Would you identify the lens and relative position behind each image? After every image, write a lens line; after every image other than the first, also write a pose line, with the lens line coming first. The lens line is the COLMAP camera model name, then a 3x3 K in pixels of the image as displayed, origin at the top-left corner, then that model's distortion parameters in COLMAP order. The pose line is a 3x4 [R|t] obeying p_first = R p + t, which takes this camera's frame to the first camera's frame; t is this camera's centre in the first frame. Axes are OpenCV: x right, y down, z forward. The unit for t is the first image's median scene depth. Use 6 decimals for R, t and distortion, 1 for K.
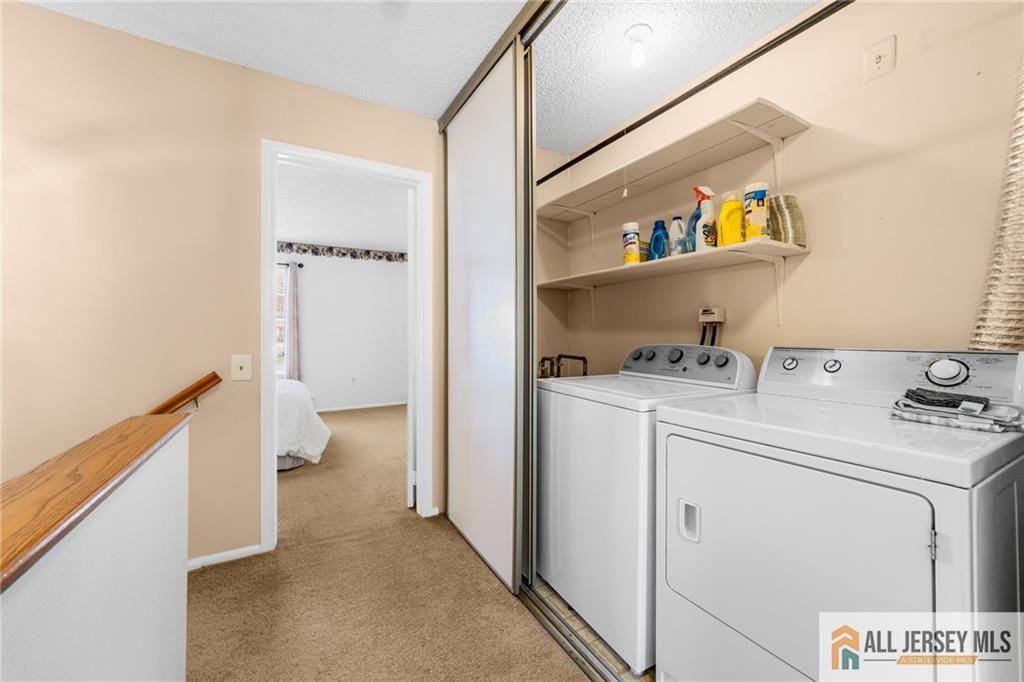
lens RADIAL K [[396.2, 0, 511.2], [0, 396.2, 339.8], [0, 0, 1]] dist [-0.006341, 0.001915]
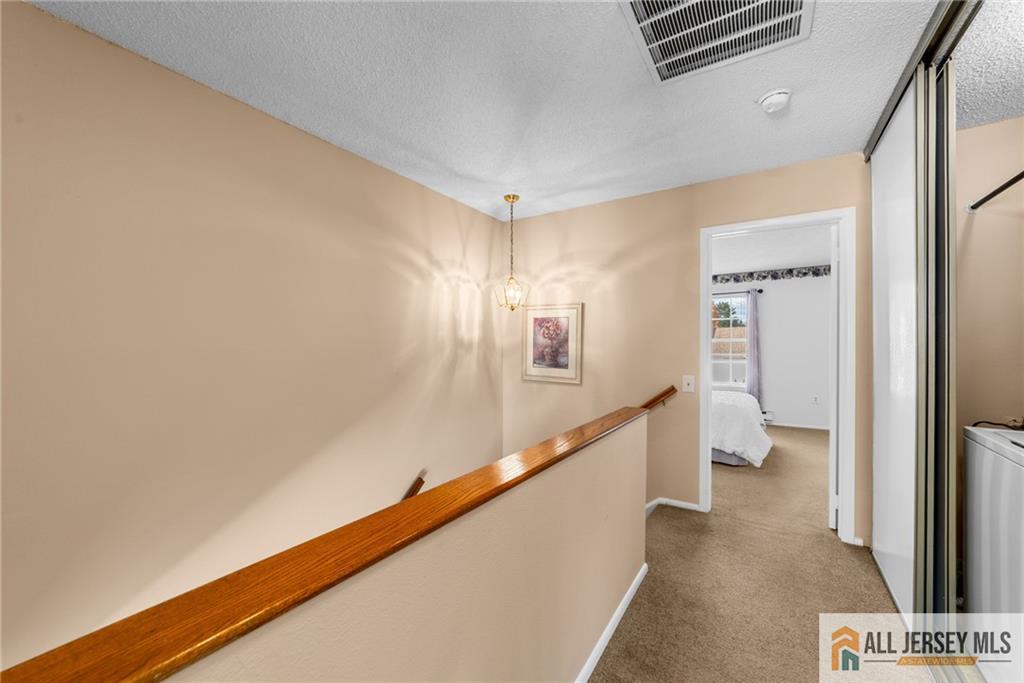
lens RADIAL K [[396.2, 0, 516.3], [0, 396.2, 343.4], [0, 0, 1]] dist [-0.006341, 0.001915]
pose [[0.443881, -0.005792, -0.896067, 0.328486], [-0.002708, 0.999966, -0.007805, -0.061076], [0.896082, 0.005891, 0.443850, -0.229531]]
